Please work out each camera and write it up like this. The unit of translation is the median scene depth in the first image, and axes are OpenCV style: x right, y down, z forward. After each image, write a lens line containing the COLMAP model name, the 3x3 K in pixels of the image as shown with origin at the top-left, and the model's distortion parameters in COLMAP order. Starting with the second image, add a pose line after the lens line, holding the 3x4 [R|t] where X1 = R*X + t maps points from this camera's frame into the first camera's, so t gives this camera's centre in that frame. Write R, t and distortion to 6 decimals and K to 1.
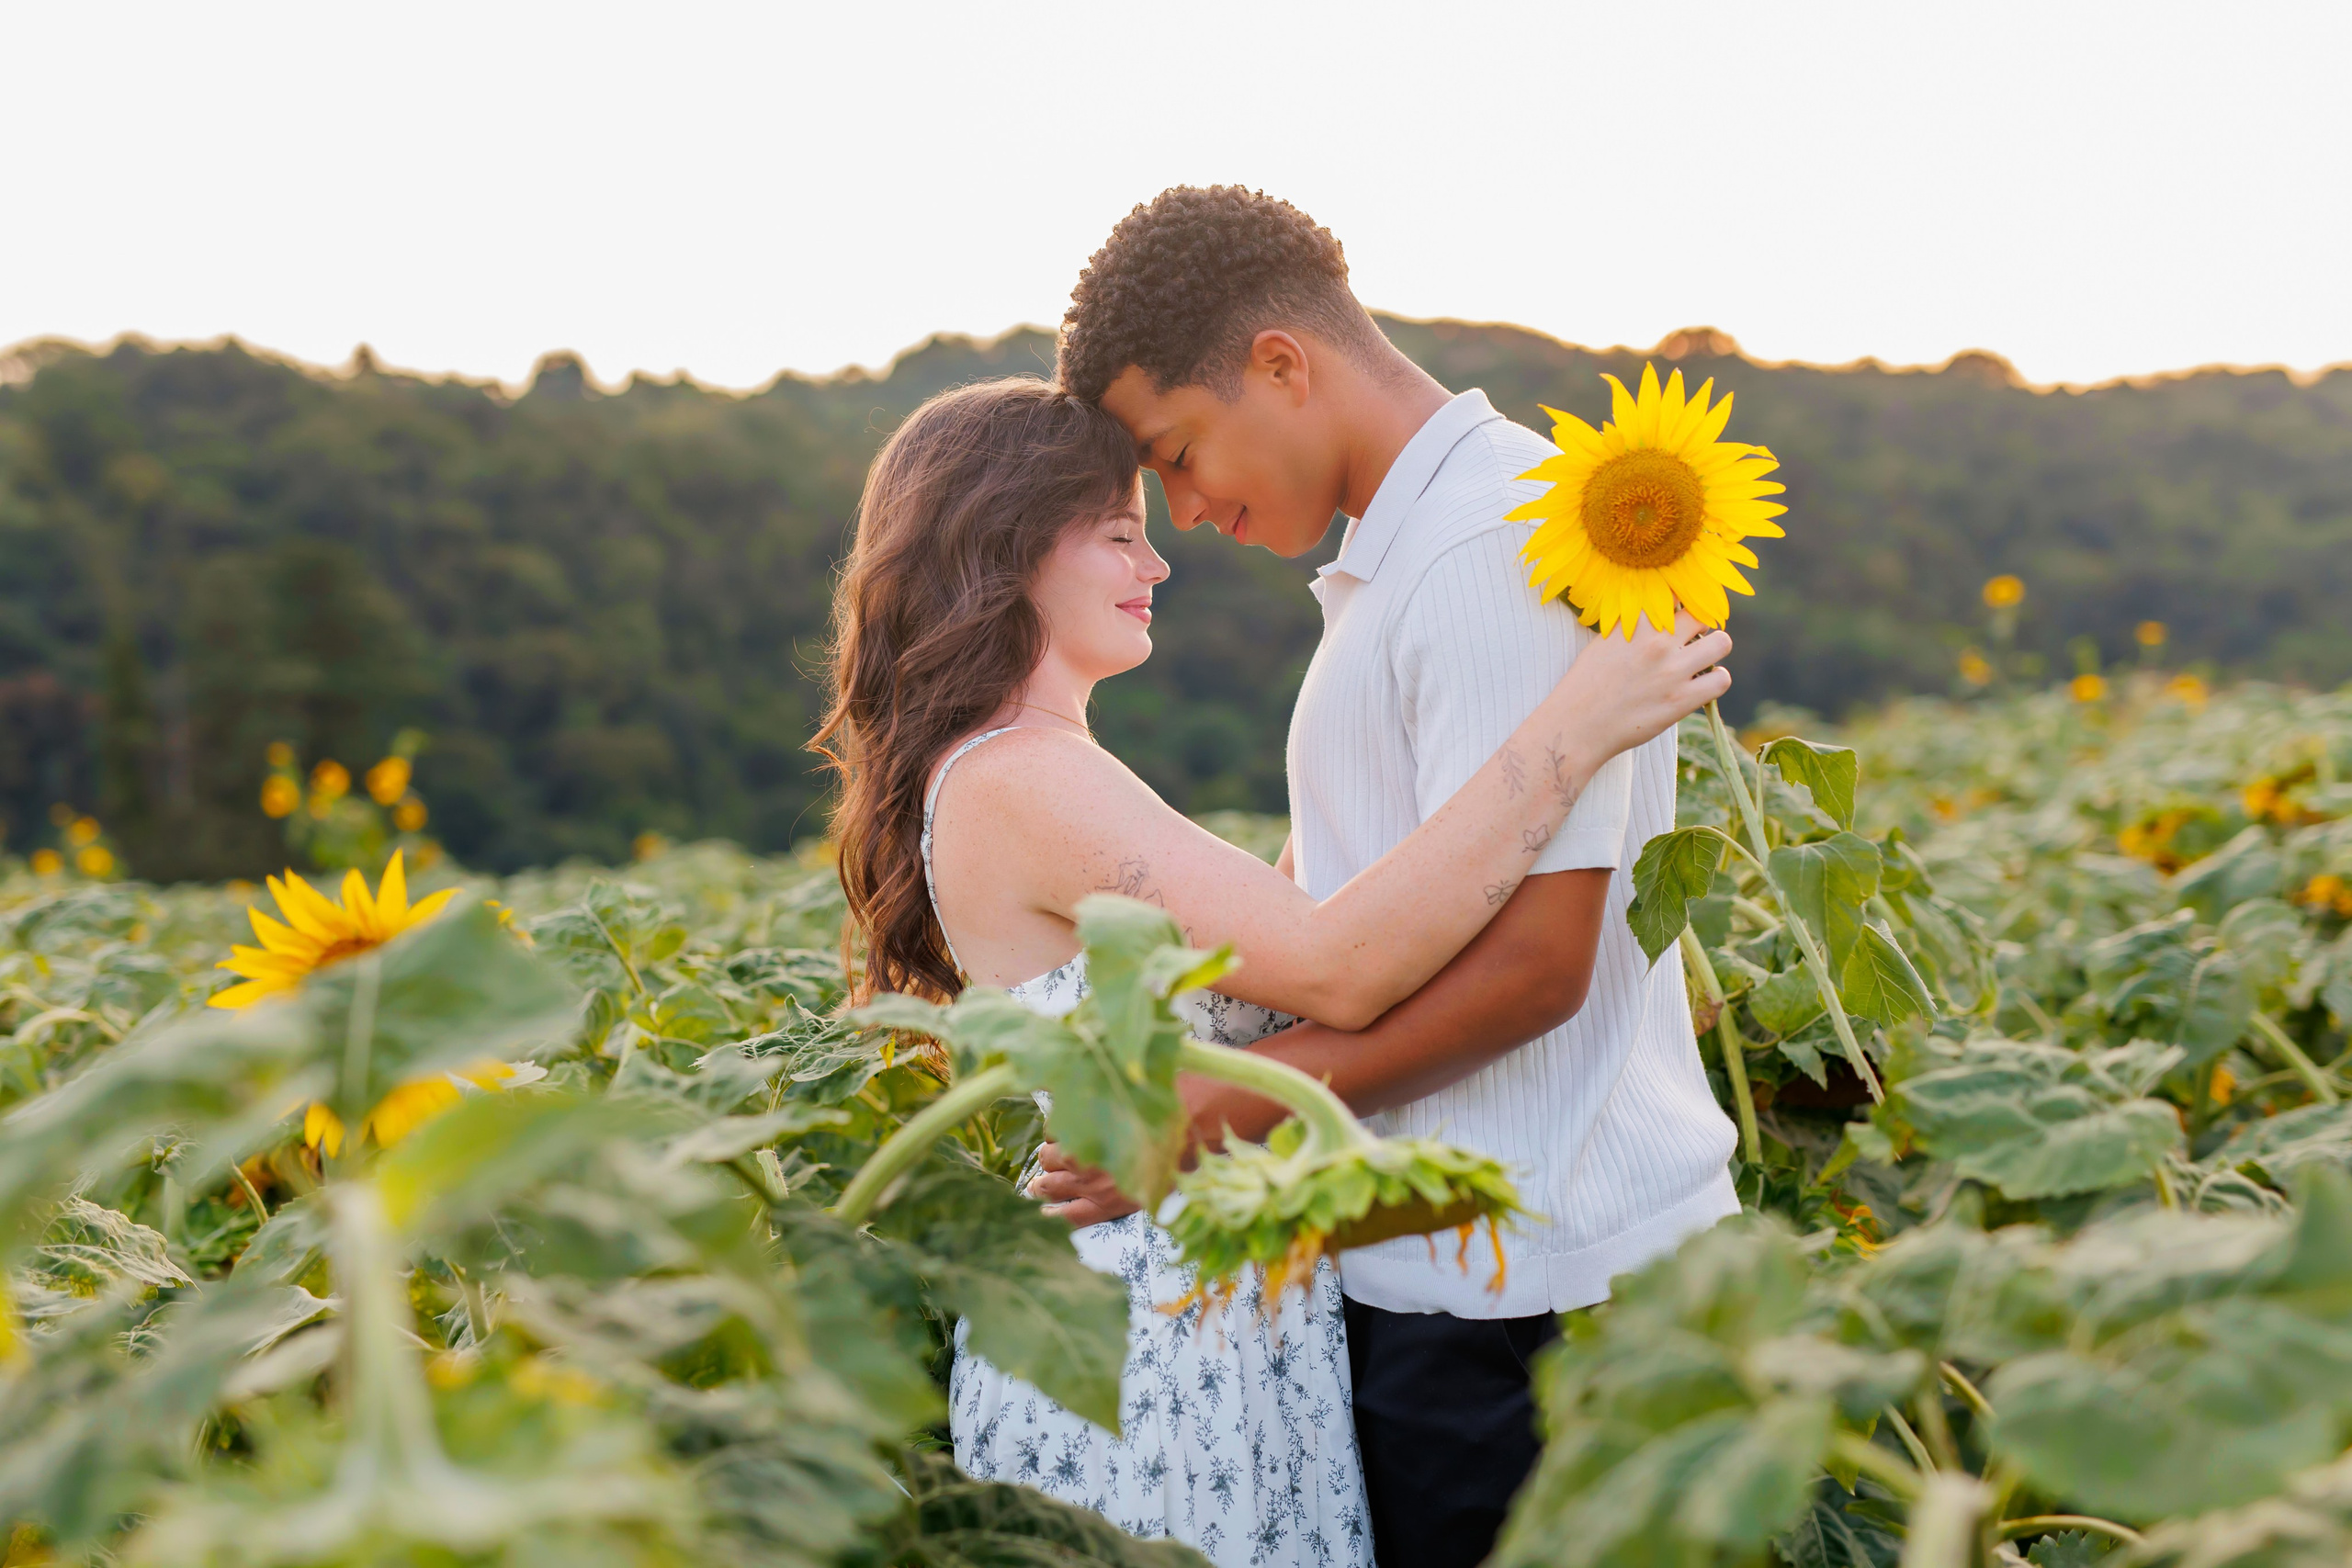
lens RADIAL K [[3274.7, 0, 1171.6], [0, 3274.7, 777.9], [0, 0, 1]] dist [-0.006225, 0.081229]
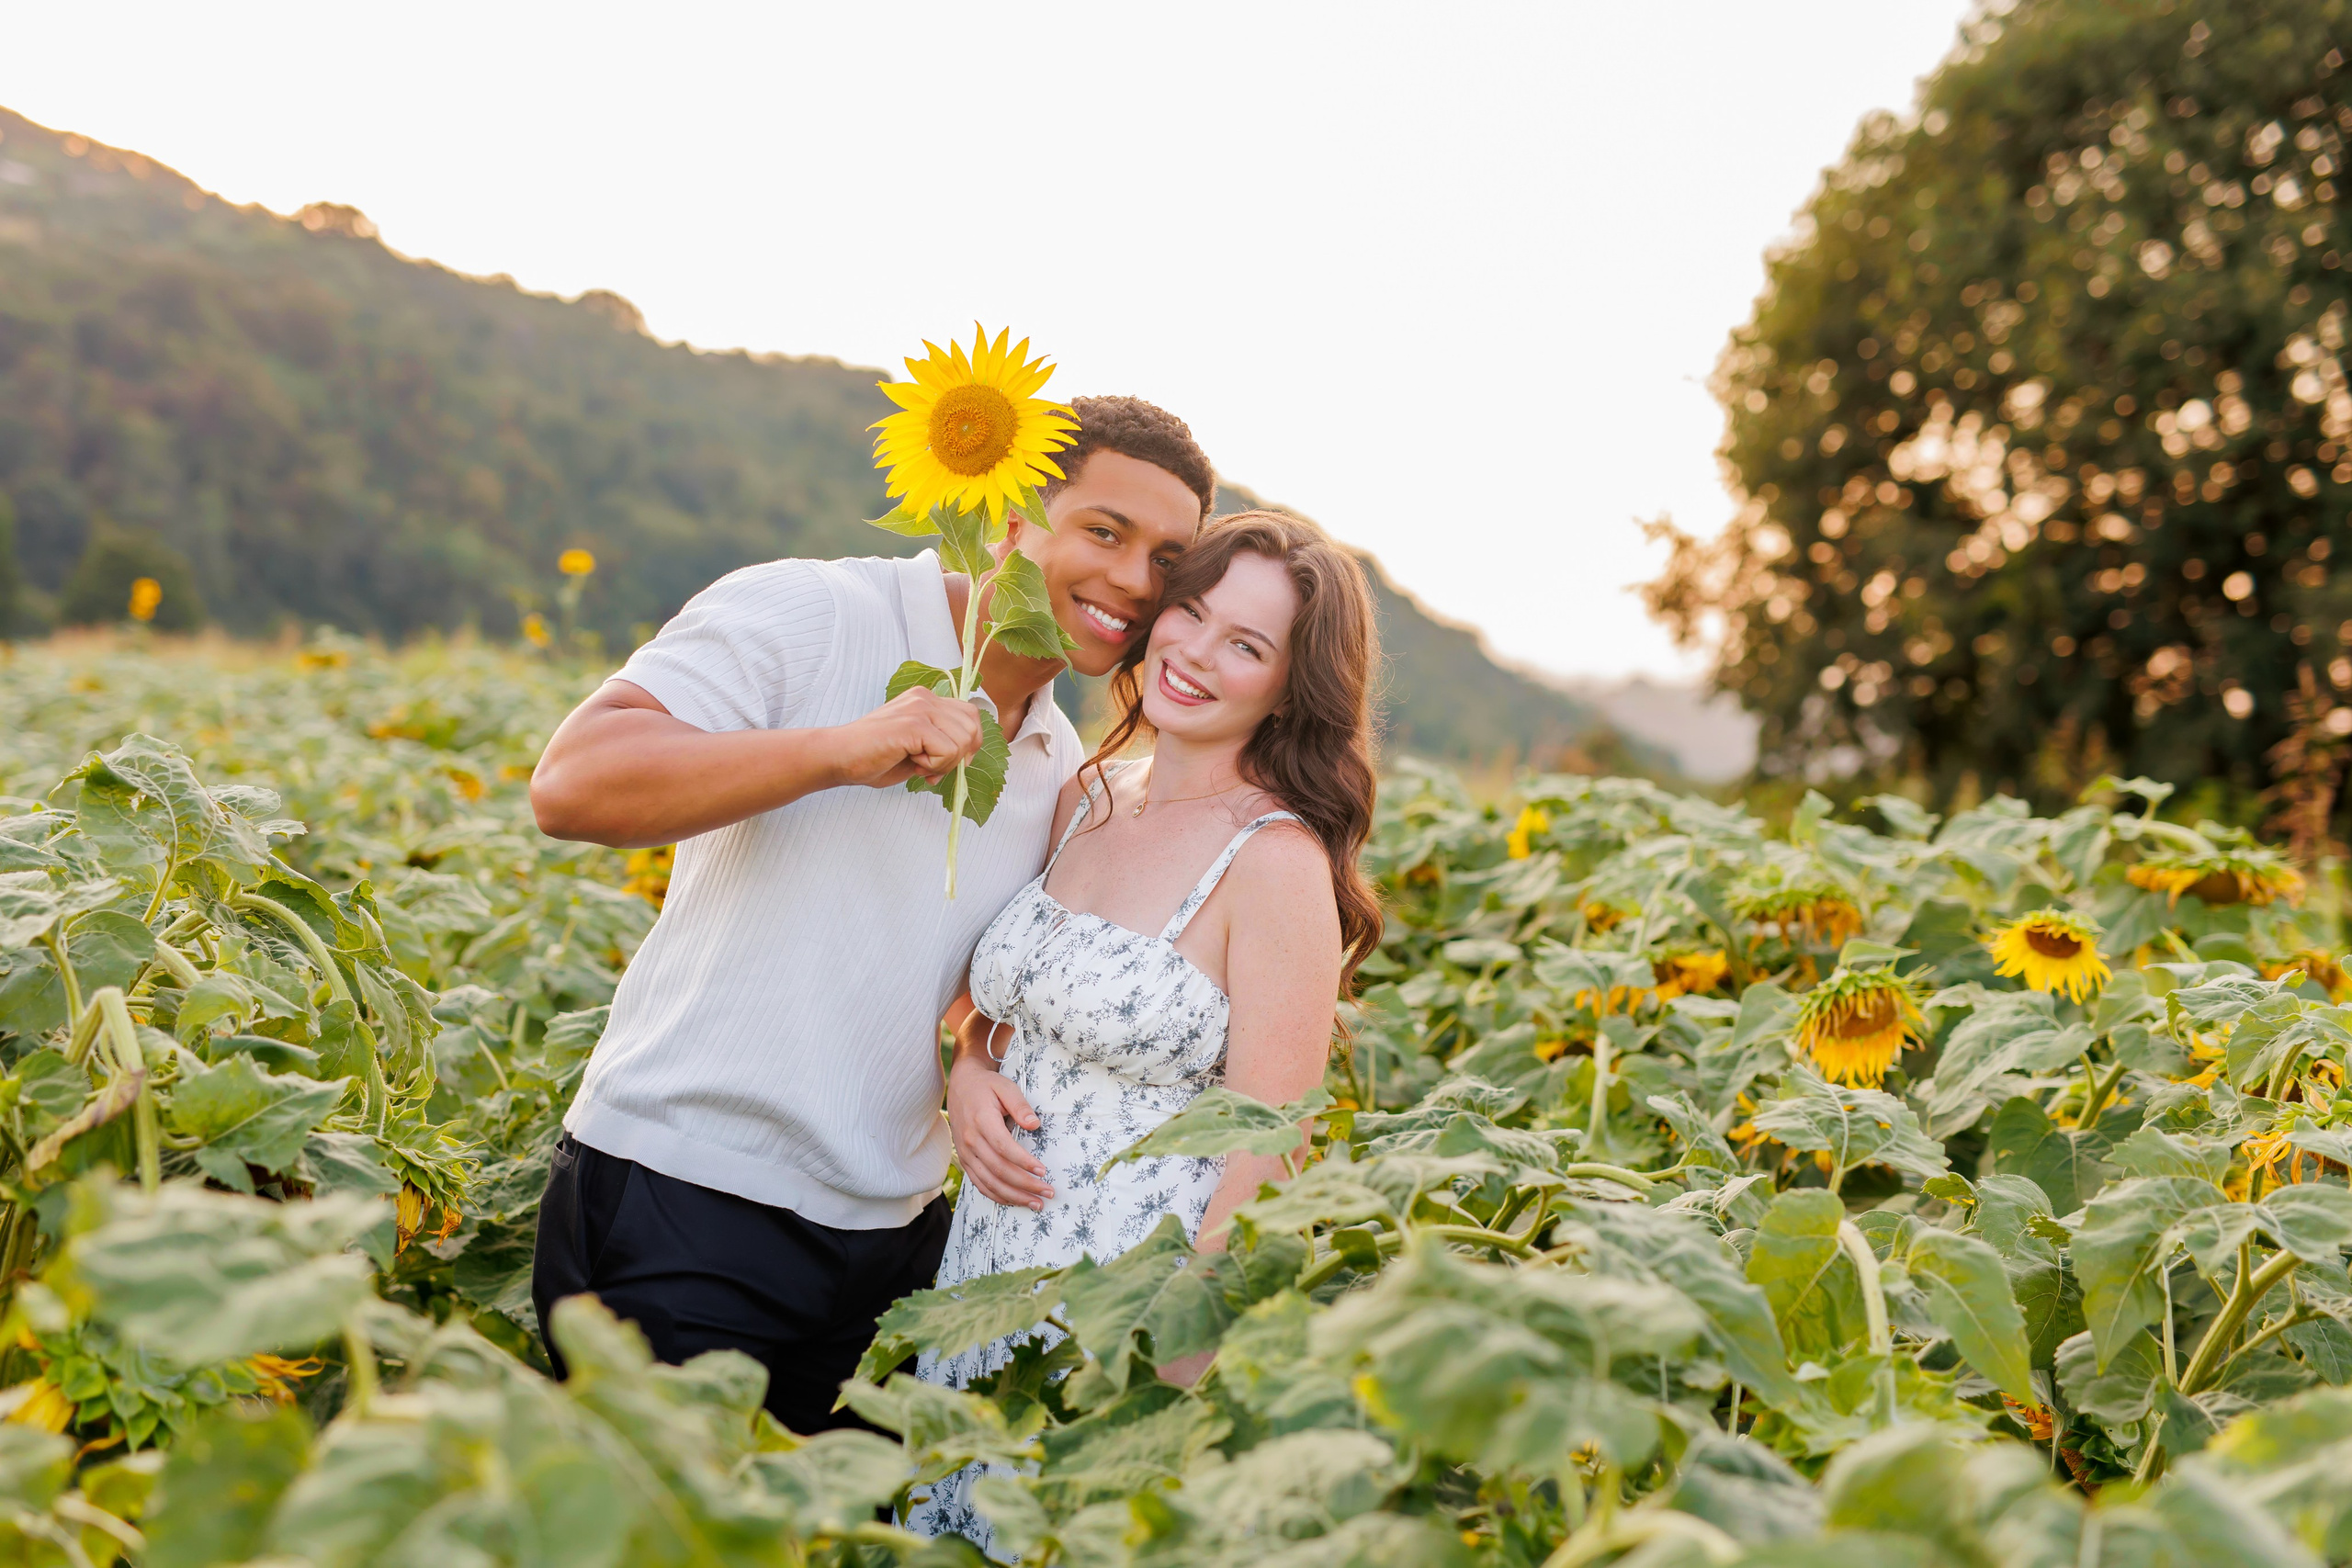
lens RADIAL K [[3273.2, 0, 1118.4], [0, 3273.2, 791.8], [0, 0, 1]] dist [0.000102, 0.040012]
pose [[0.900096, 0.159112, 0.405599, 0.029264], [-0.172081, 0.985072, -0.004556, -0.045346], [-0.400269, -0.065695, 0.914040, 0.050740]]
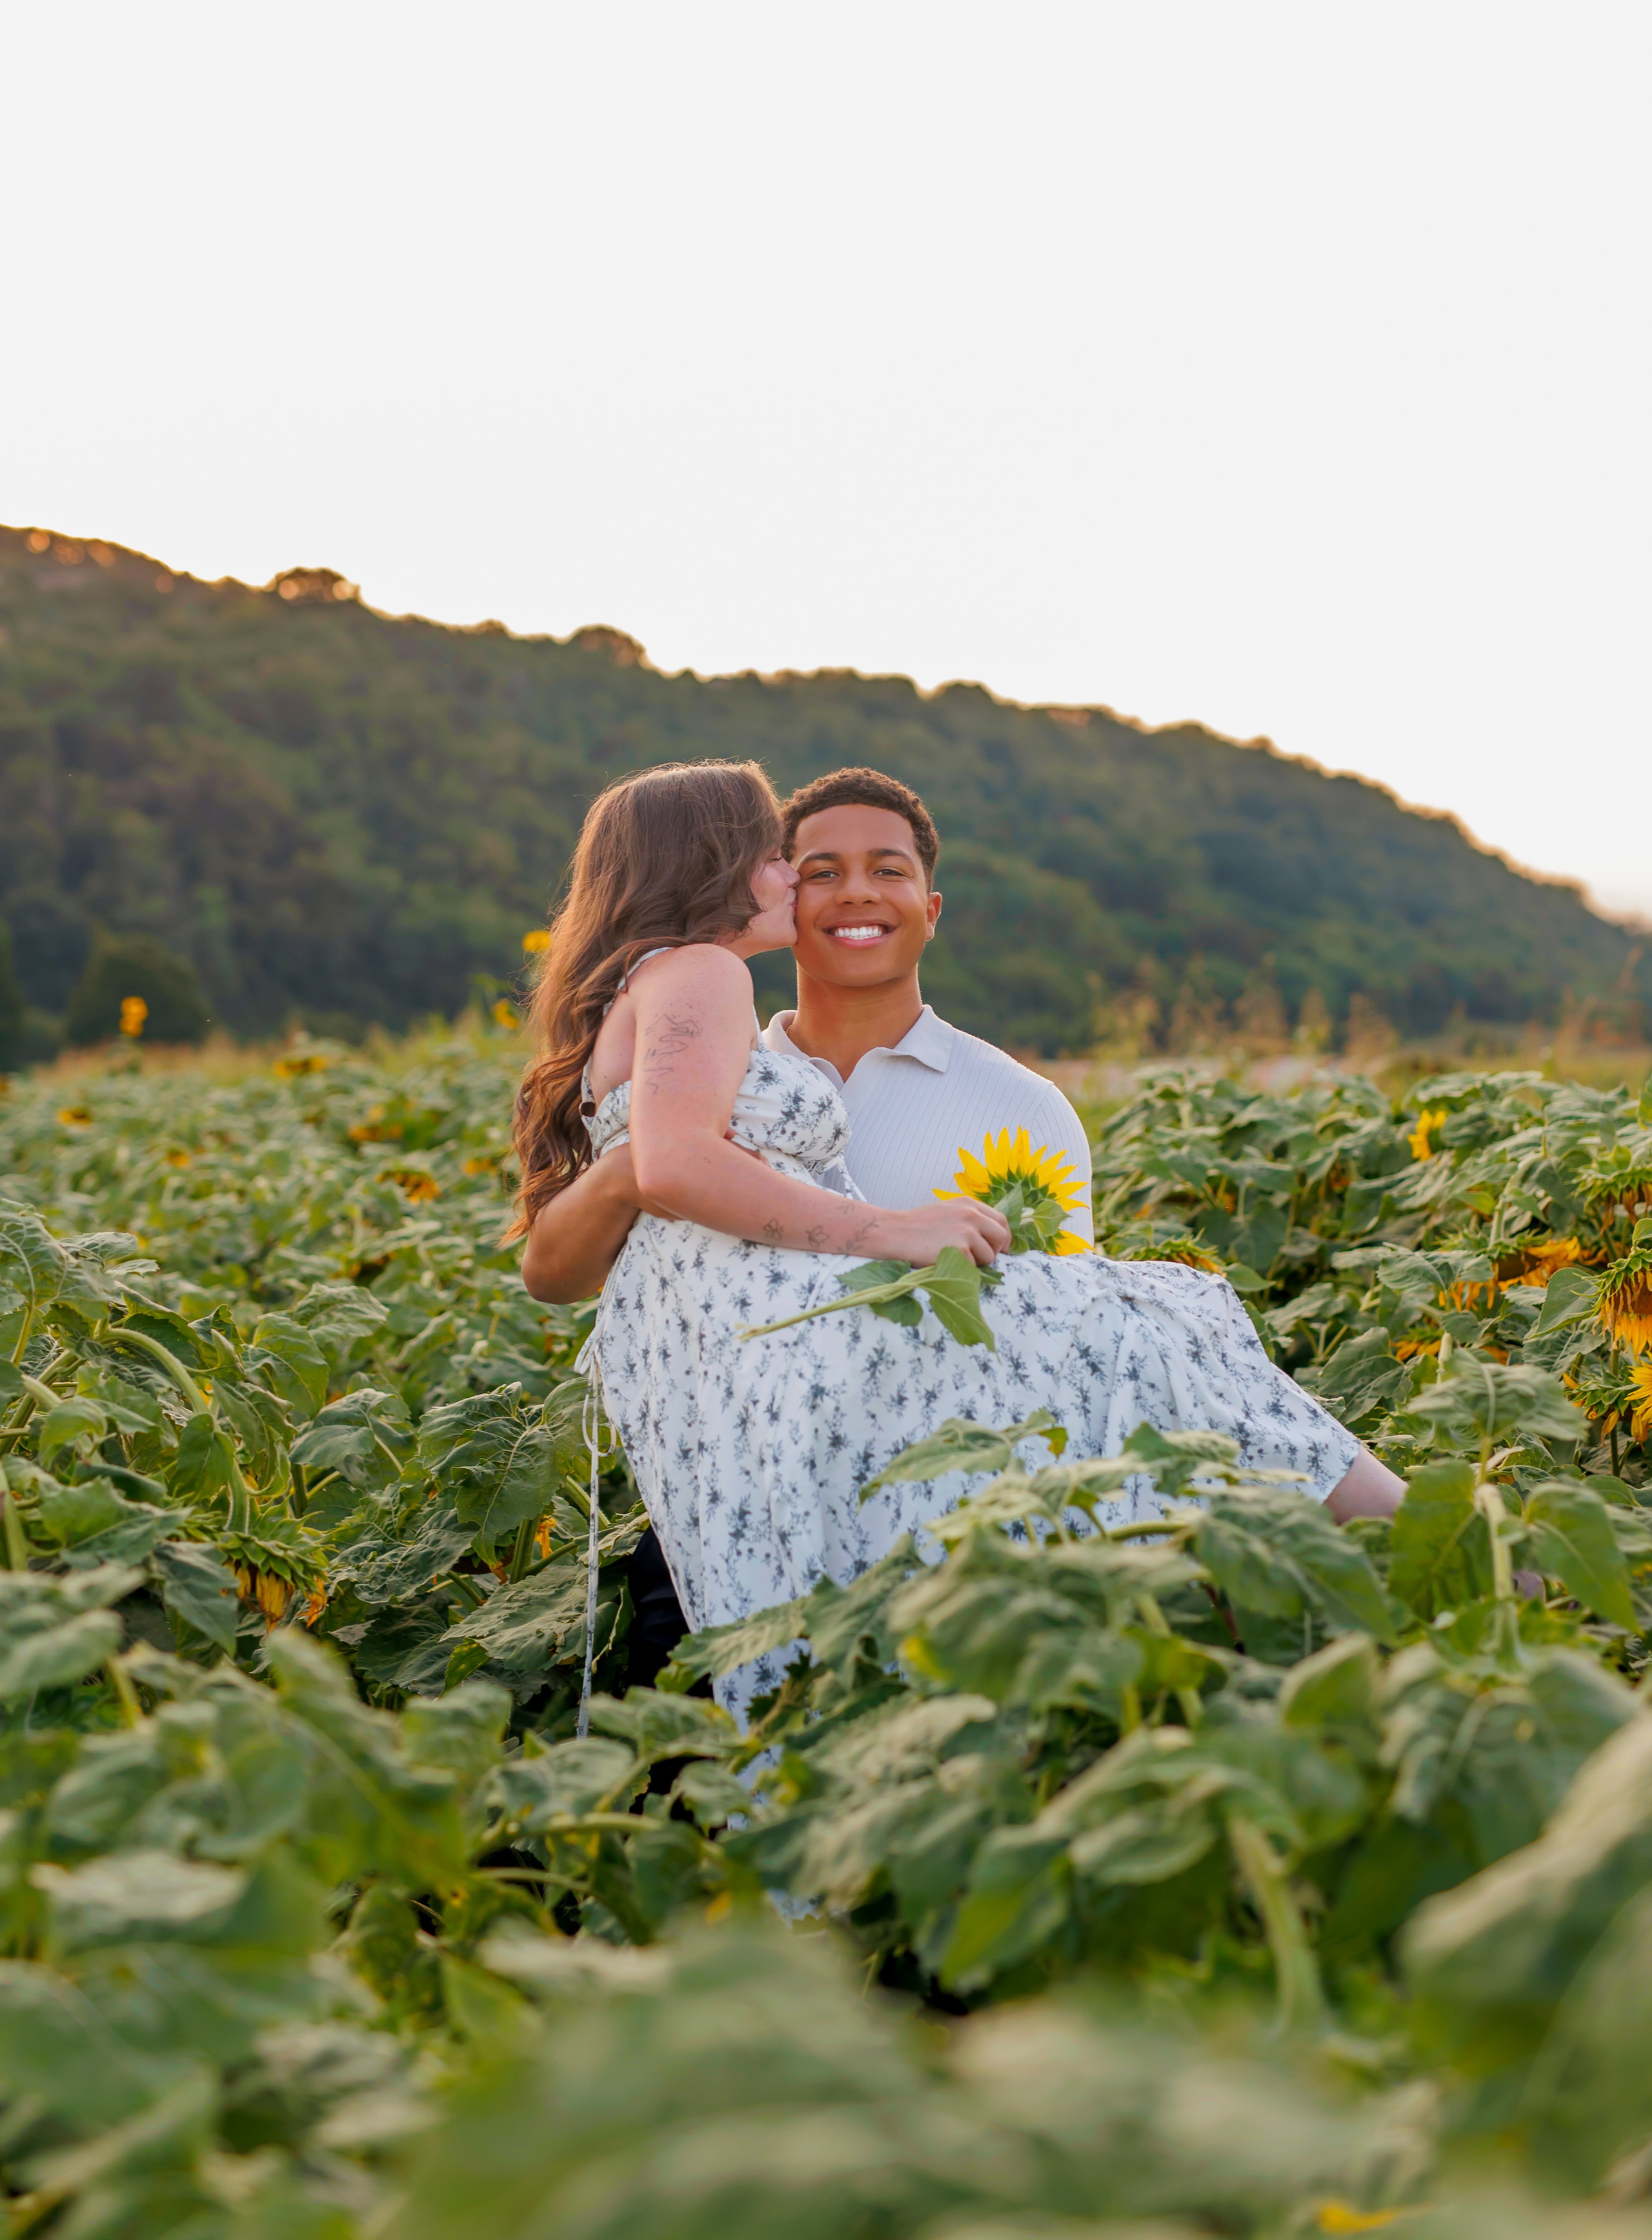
lens RADIAL K [[3549.7, 0, 865.4], [0, 3549.7, 1030.3], [0, 0, 1]] dist [0.025175, -0.050435]
pose [[0.946349, 0.071611, 0.315110, 0.051337], [-0.069411, 0.997422, -0.018214, -0.069442], [-0.315602, -0.004636, 0.948880, -0.154782]]
